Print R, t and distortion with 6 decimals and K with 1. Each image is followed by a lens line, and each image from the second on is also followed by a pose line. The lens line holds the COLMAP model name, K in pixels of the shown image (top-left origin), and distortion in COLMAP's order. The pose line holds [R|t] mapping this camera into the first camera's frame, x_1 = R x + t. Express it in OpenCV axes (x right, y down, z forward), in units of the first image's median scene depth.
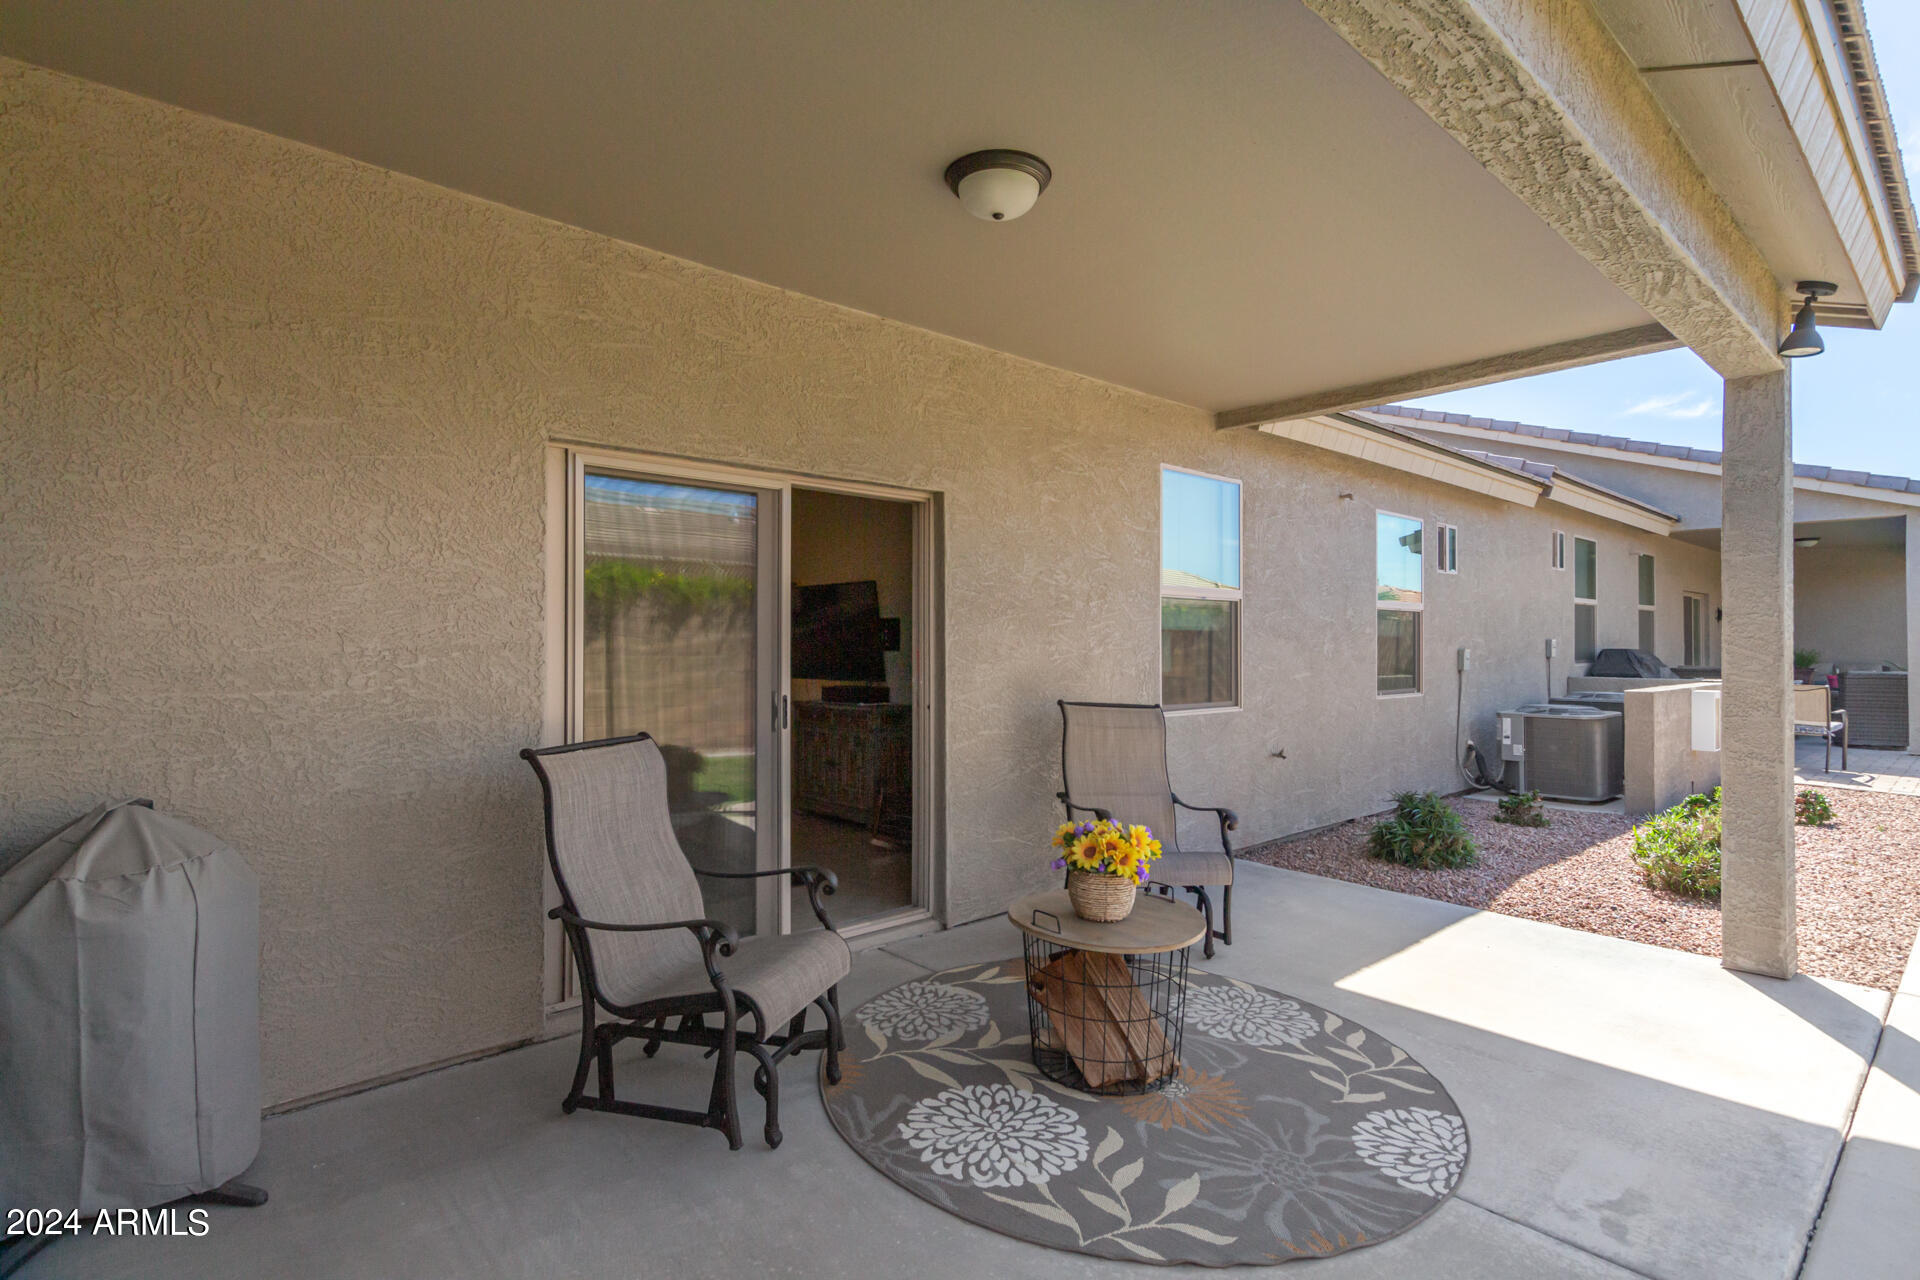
lens RADIAL K [[952.0, 0, 960.0], [0, 952.0, 640.0], [0, 0, 1]] dist [0.002068, 0.000231]
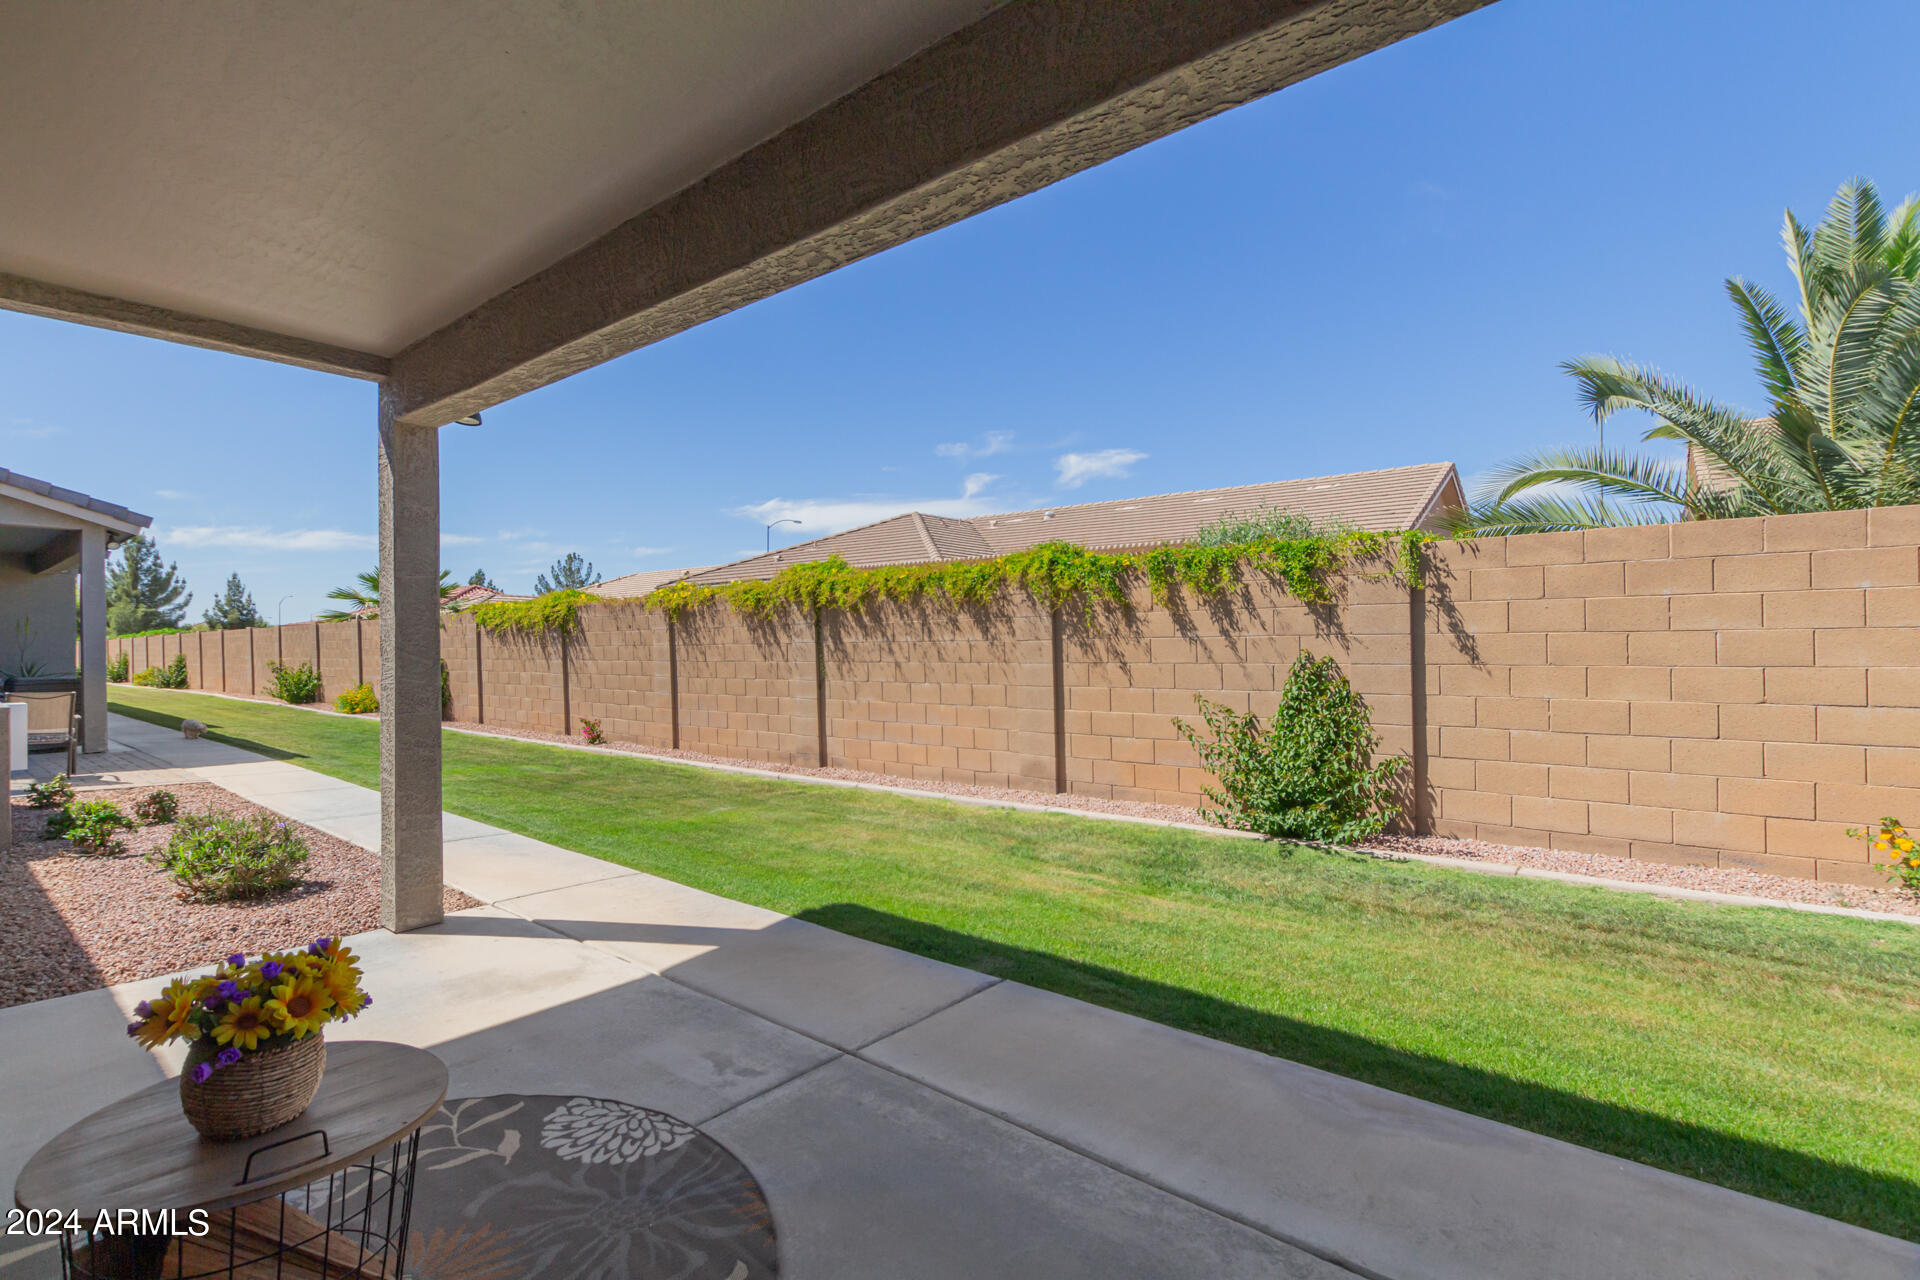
lens RADIAL K [[871.8, 0, 960.0], [0, 871.8, 640.0], [0, 0, 1]] dist [0.000458, 0.000301]
pose [[-0.153535, 0.005085, 0.988130, -0.484234], [0.001726, 0.999987, -0.004877, -0.003539], [-0.988142, 0.000957, -0.153542, 0.699379]]
